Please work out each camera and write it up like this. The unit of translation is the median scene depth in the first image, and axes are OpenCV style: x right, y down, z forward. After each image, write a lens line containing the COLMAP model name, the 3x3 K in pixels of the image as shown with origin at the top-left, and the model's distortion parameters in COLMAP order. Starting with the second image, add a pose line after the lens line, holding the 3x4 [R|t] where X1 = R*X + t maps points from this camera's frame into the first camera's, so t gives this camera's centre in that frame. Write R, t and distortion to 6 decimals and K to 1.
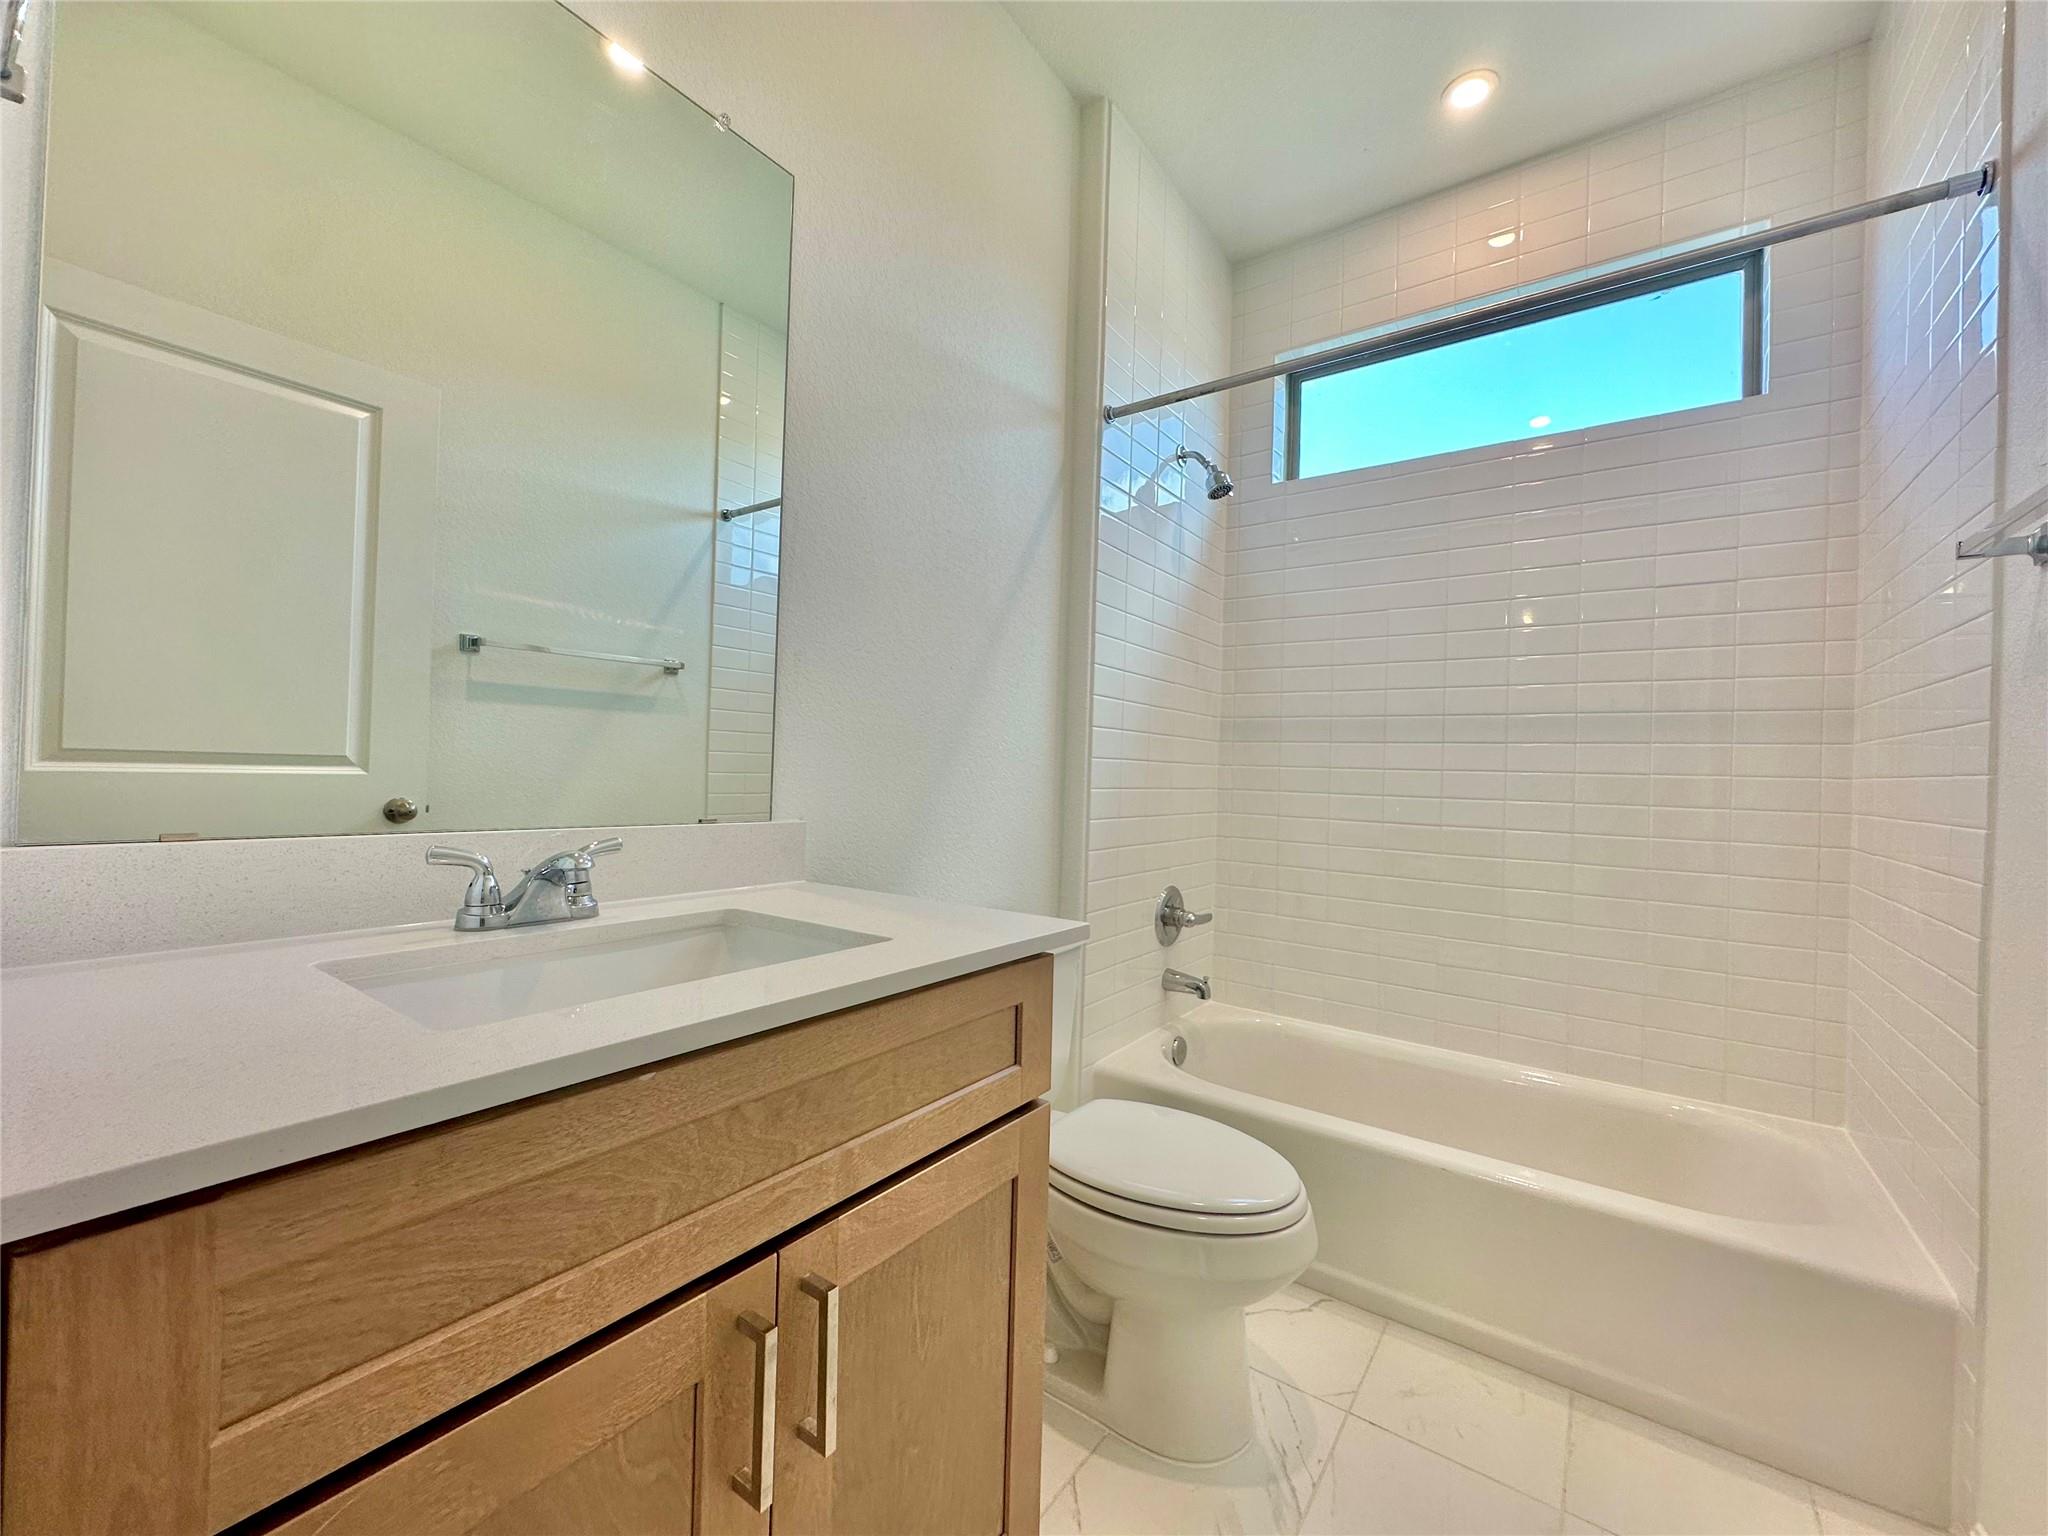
lens RADIAL K [[821.6, 0, 1024.0], [0, 821.6, 768.0], [0, 0, 1]] dist [-0.004263, 0.000271]
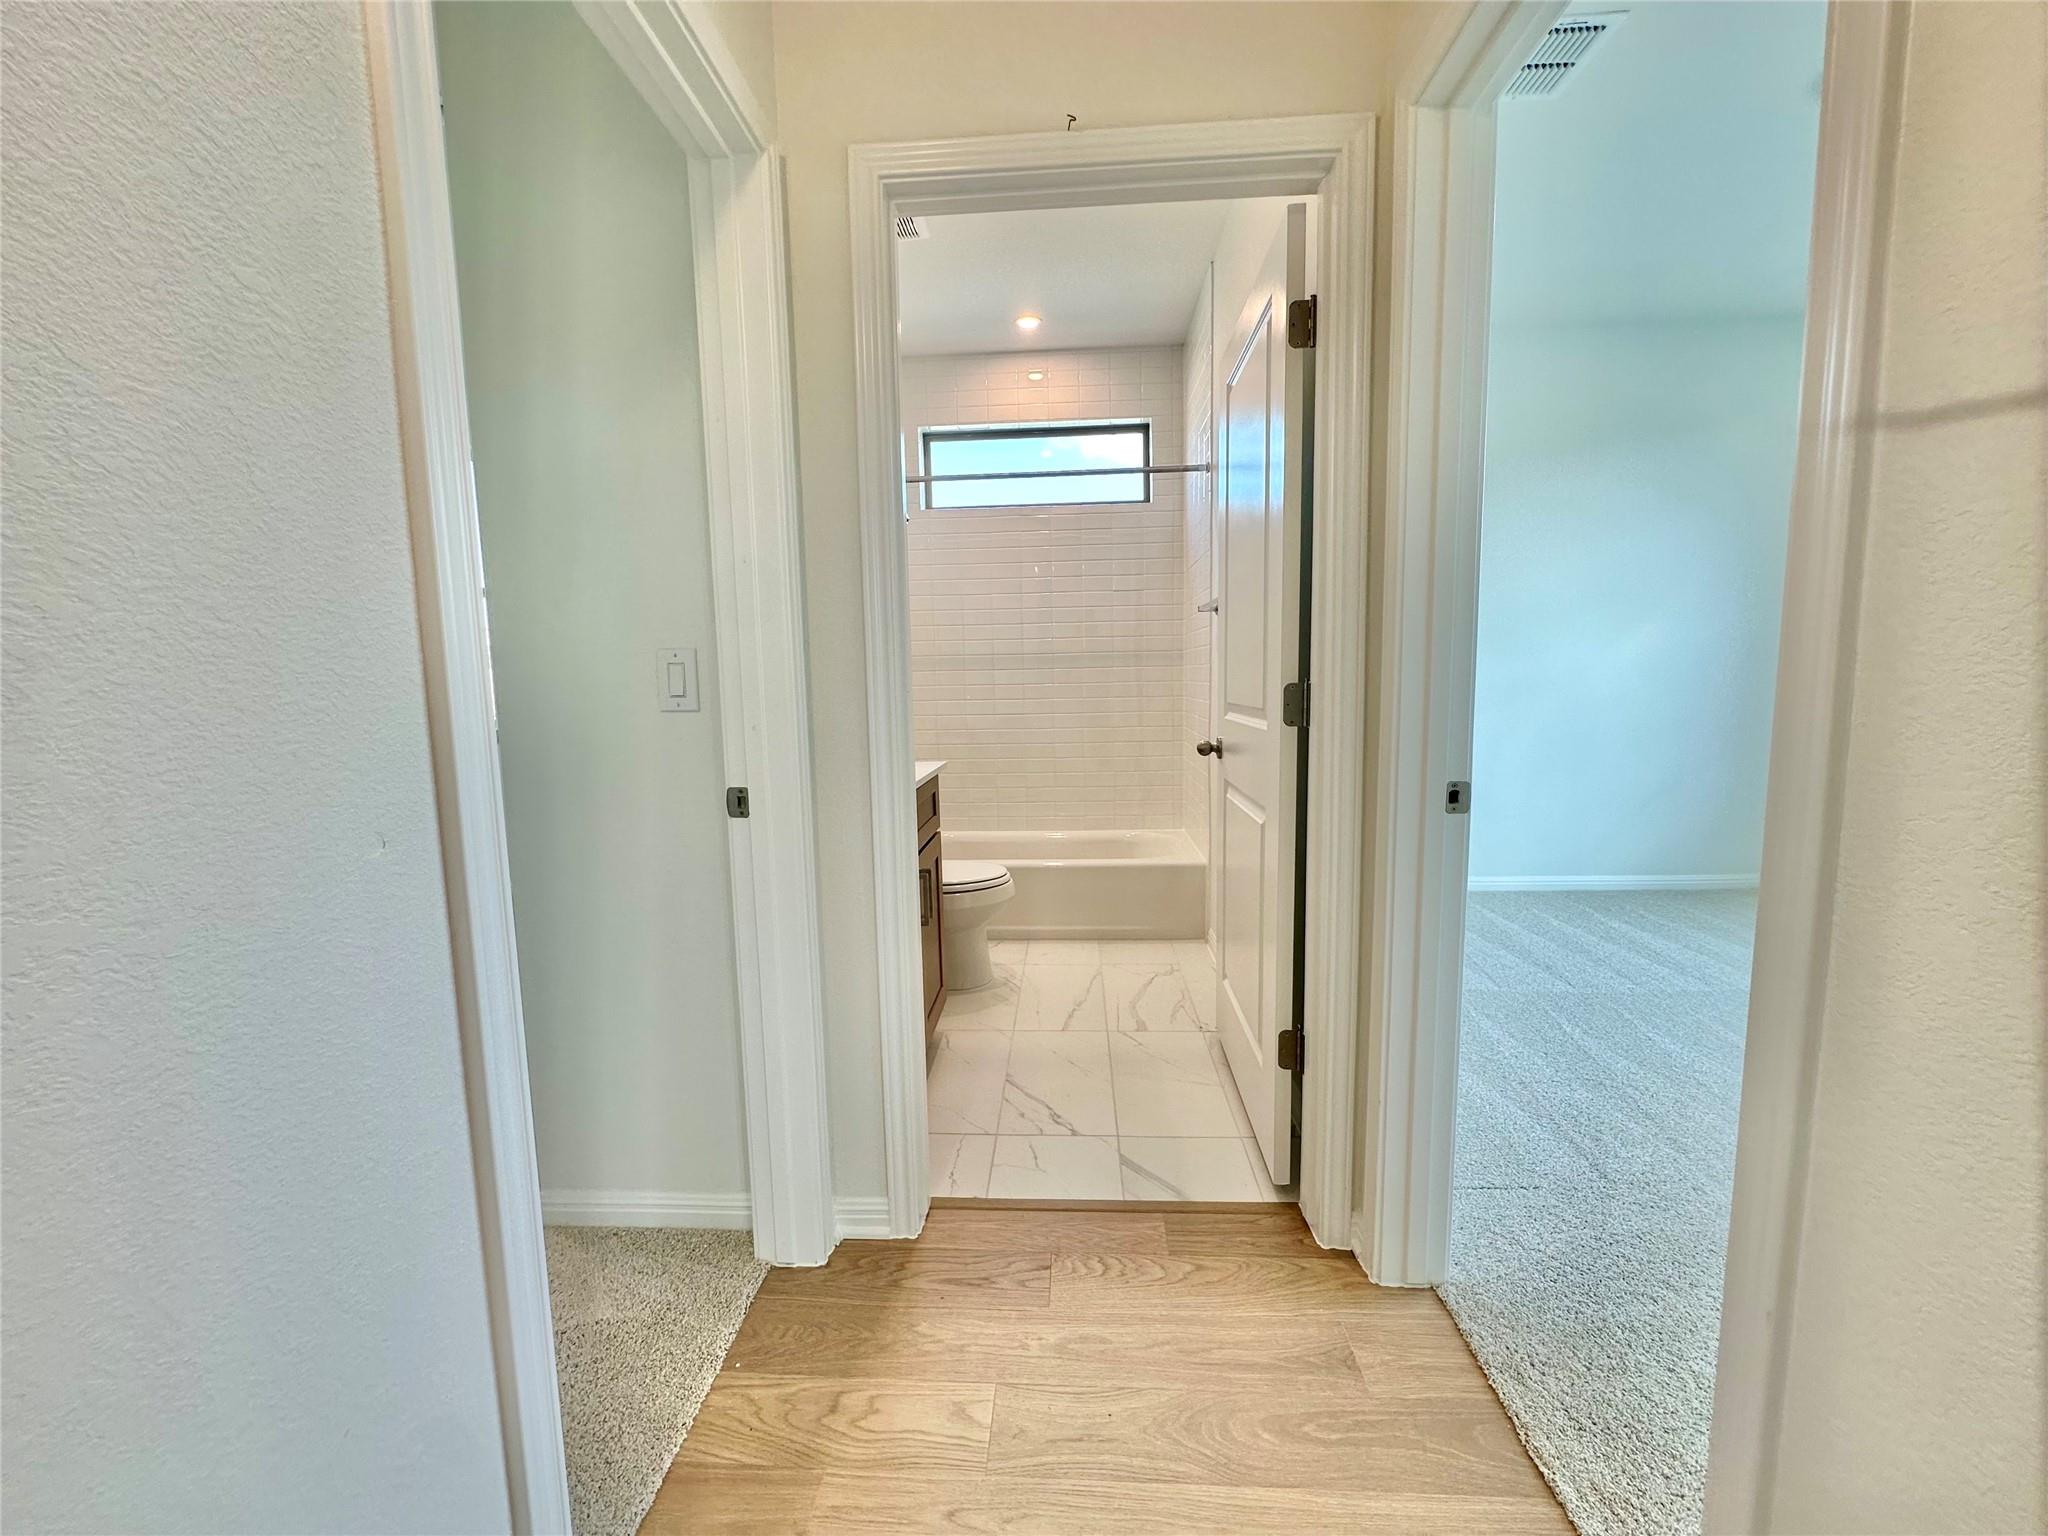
lens RADIAL K [[821.6, 0, 1024.0], [0, 821.6, 768.0], [0, 0, 1]] dist [-0.004263, 0.000271]
pose [[0.840297, -0.104247, 0.532009, -0.584377], [0.041049, 0.990755, 0.129303, -0.058997], [-0.540570, -0.086815, 0.836808, -0.673044]]
